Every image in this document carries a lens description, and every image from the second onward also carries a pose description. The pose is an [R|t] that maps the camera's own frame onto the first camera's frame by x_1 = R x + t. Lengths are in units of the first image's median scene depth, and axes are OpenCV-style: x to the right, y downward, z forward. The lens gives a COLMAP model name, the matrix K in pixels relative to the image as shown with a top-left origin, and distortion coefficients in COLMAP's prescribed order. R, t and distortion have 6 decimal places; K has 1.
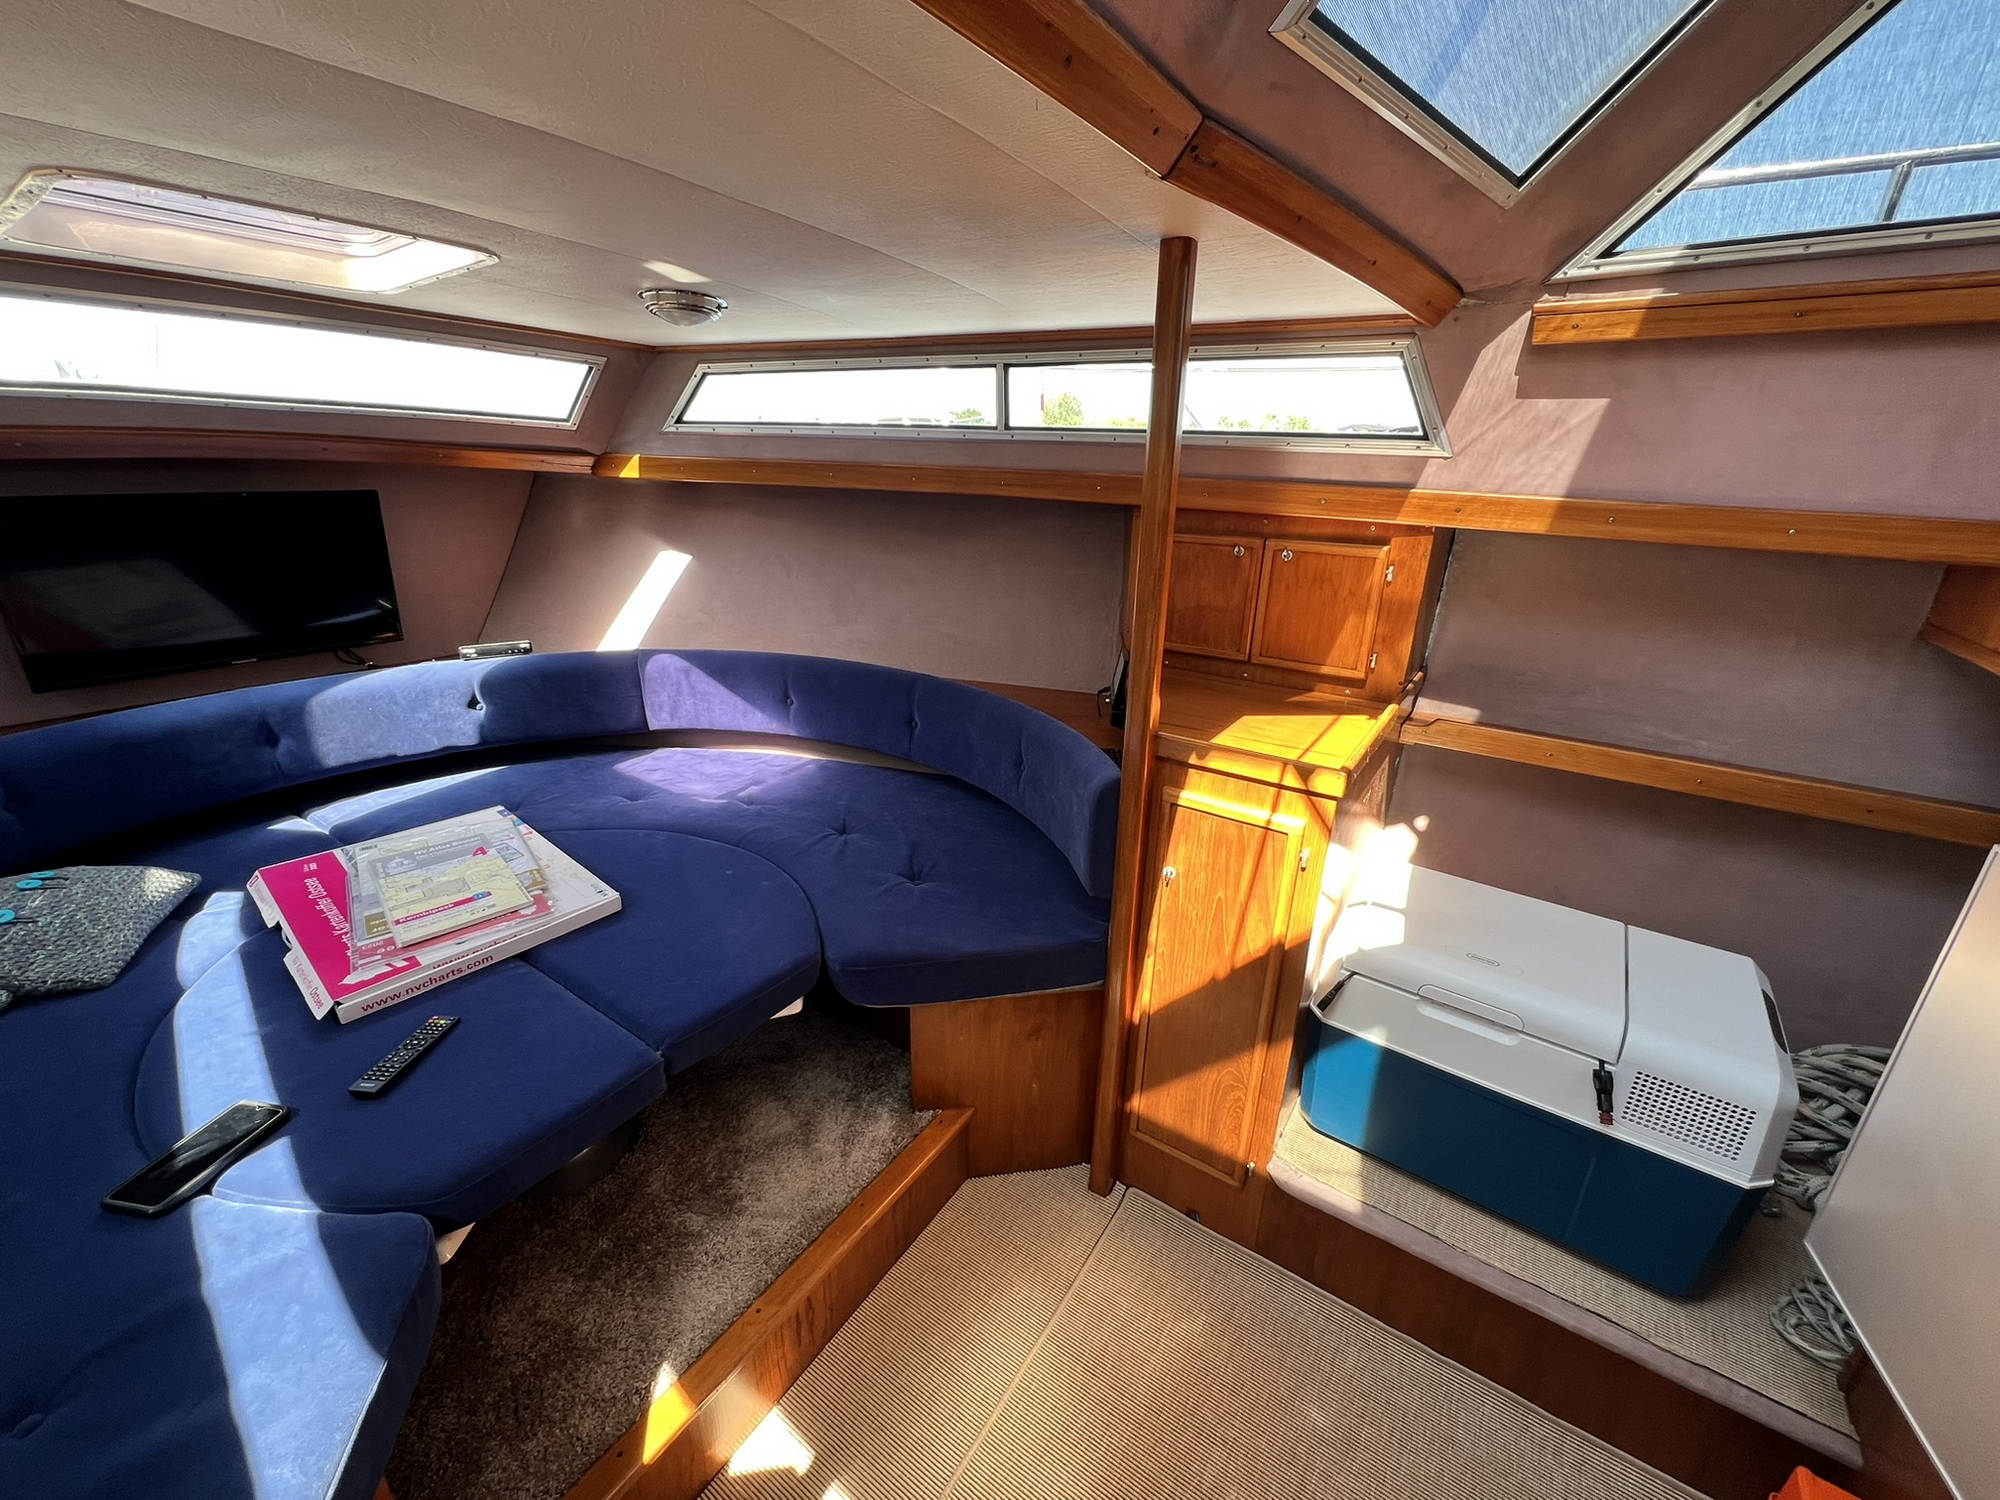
lens RADIAL K [[801.9, 0, 1000.8], [0, 801.9, 751.3], [0, 0, 1]] dist [-0.003172, 0.000643]
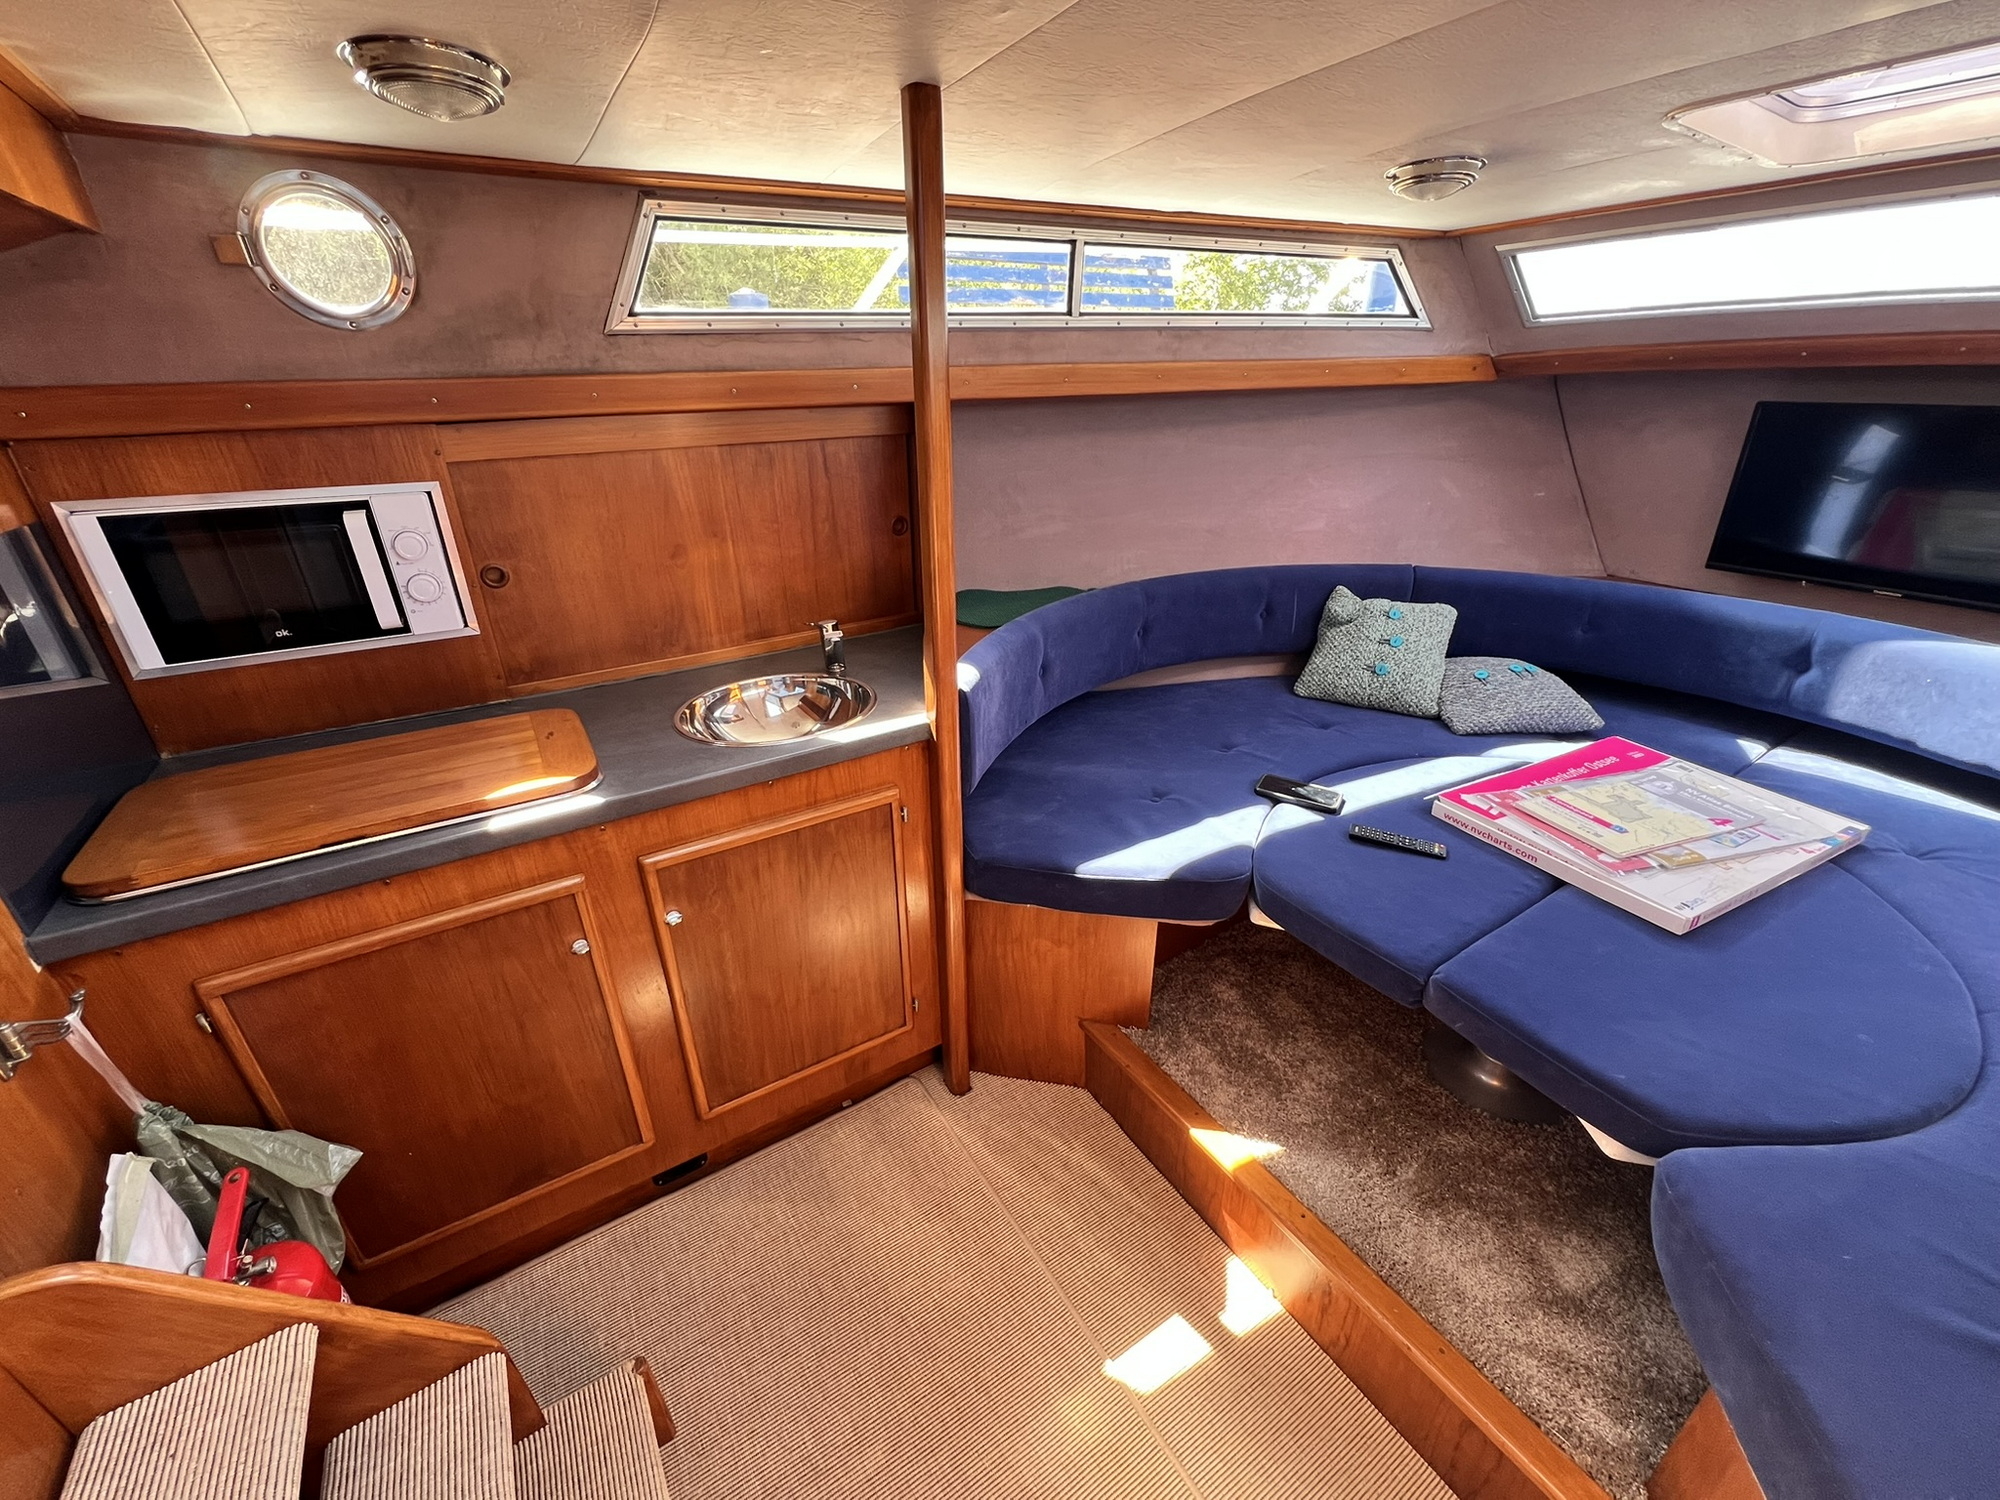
lens RADIAL K [[801.9, 0, 1000.6], [0, 801.9, 754.4], [0, 0, 1]] dist [-0.003172, 0.000643]
pose [[-0.396570, 0.379836, -0.835738, 0.358323], [-0.320022, 0.796074, 0.513665, -0.127655], [0.860417, 0.471159, -0.194143, 0.437852]]
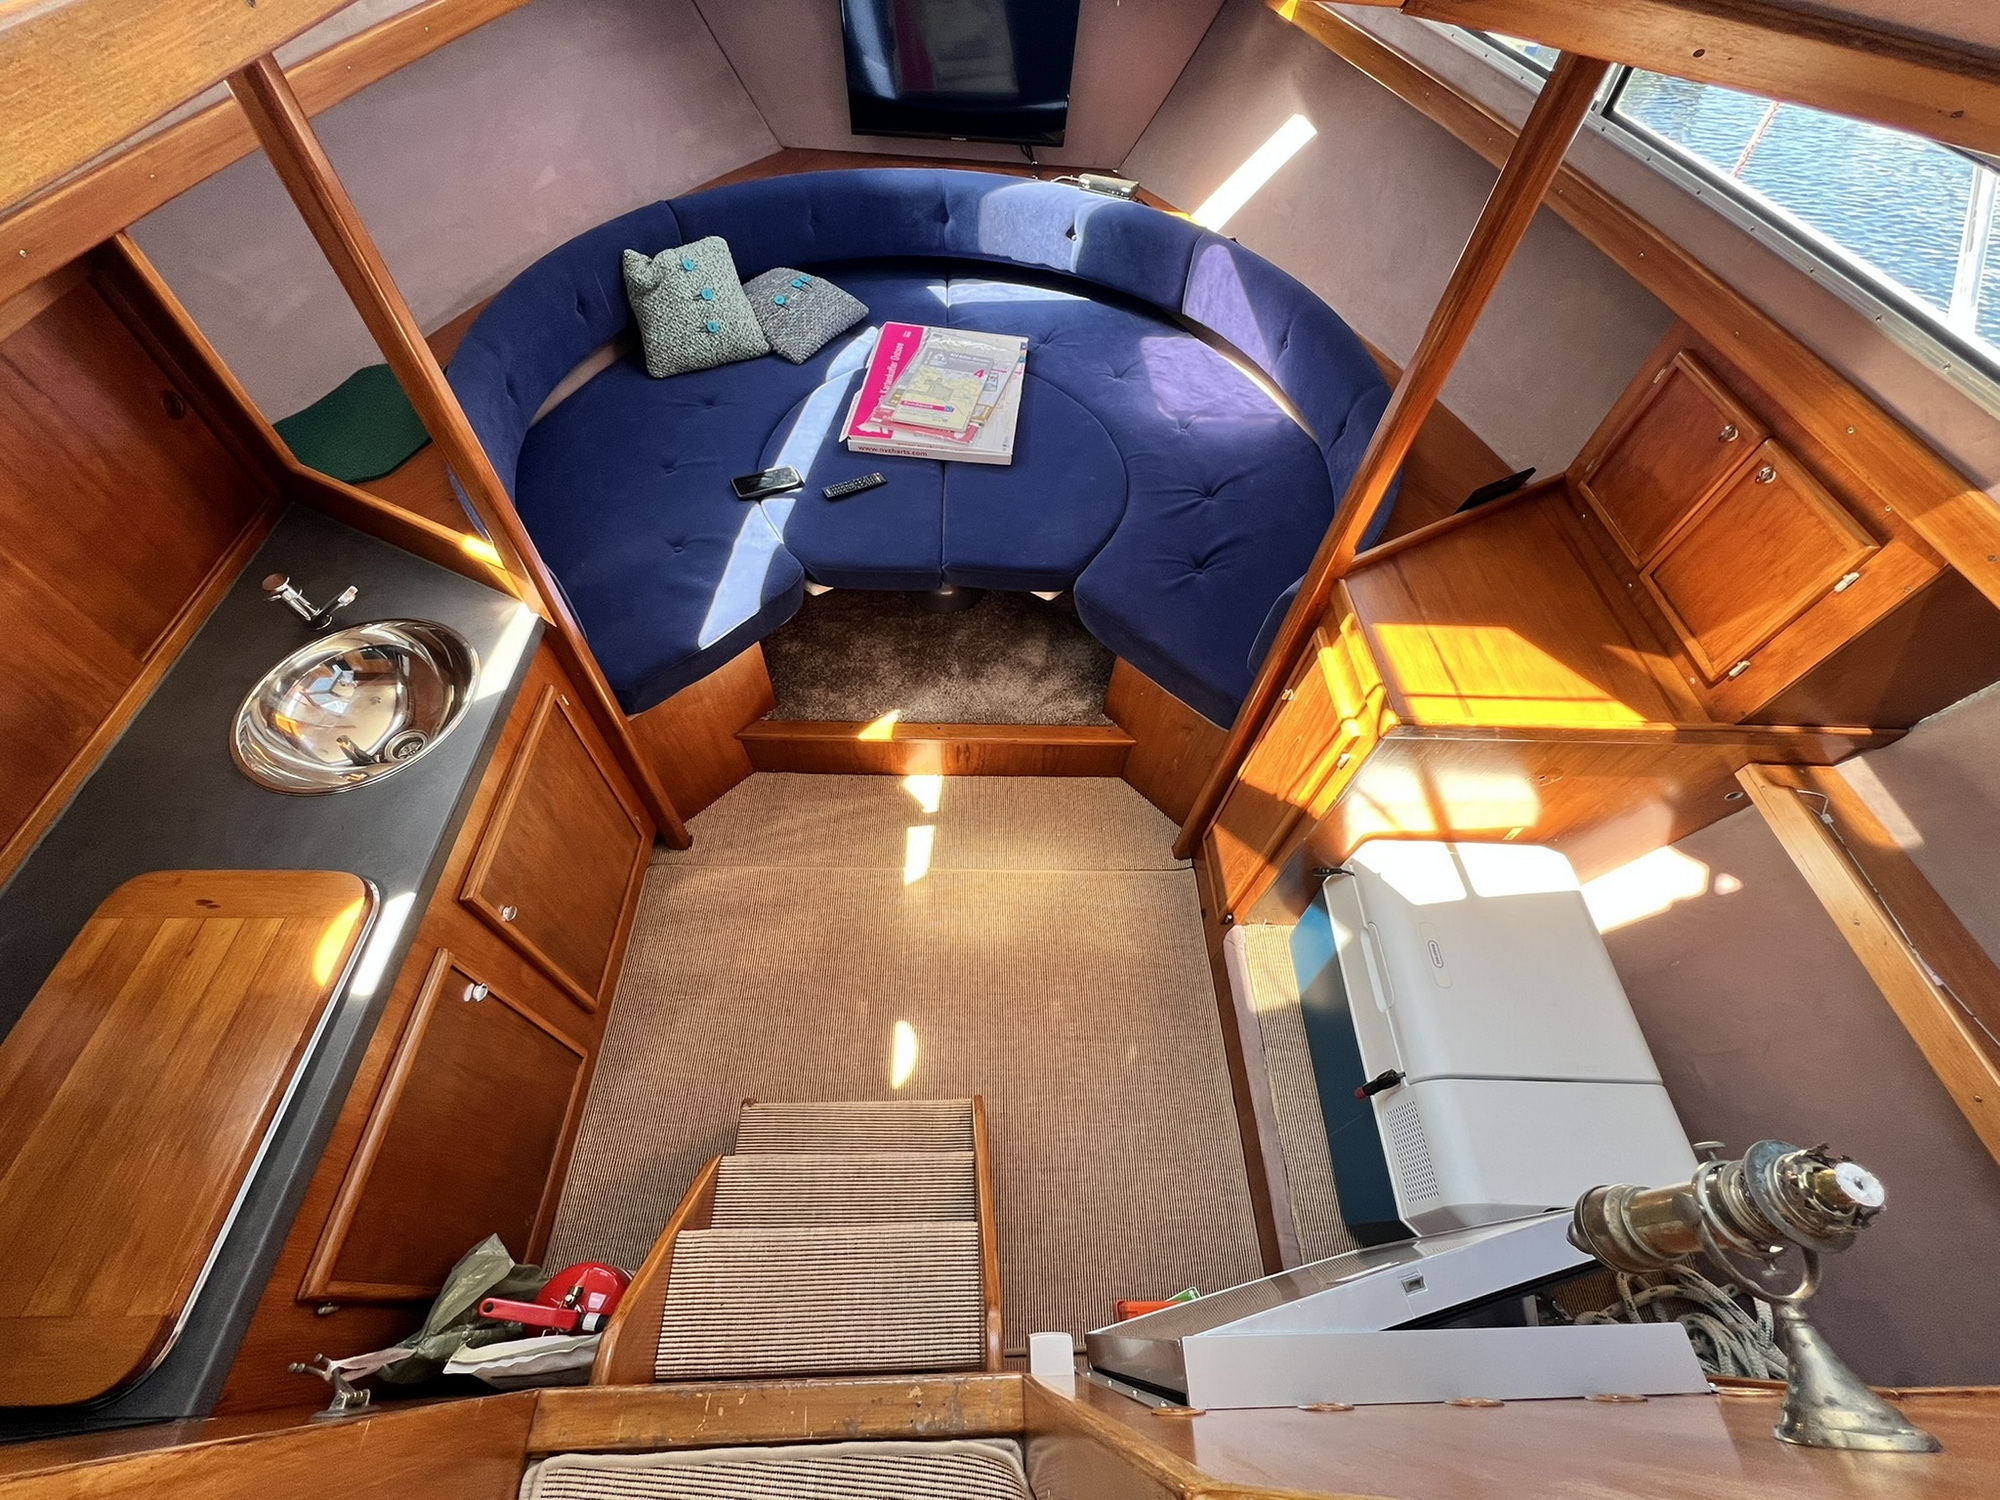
lens RADIAL K [[801.9, 0, 1001.7], [0, 801.9, 754.4], [0, 0, 1]] dist [-0.003172, 0.000643]
pose [[0.575795, 0.677032, -0.458353, 0.449177], [-0.325546, 0.704106, 0.631074, -0.292259], [0.749986, -0.214154, 0.625826, 0.008151]]
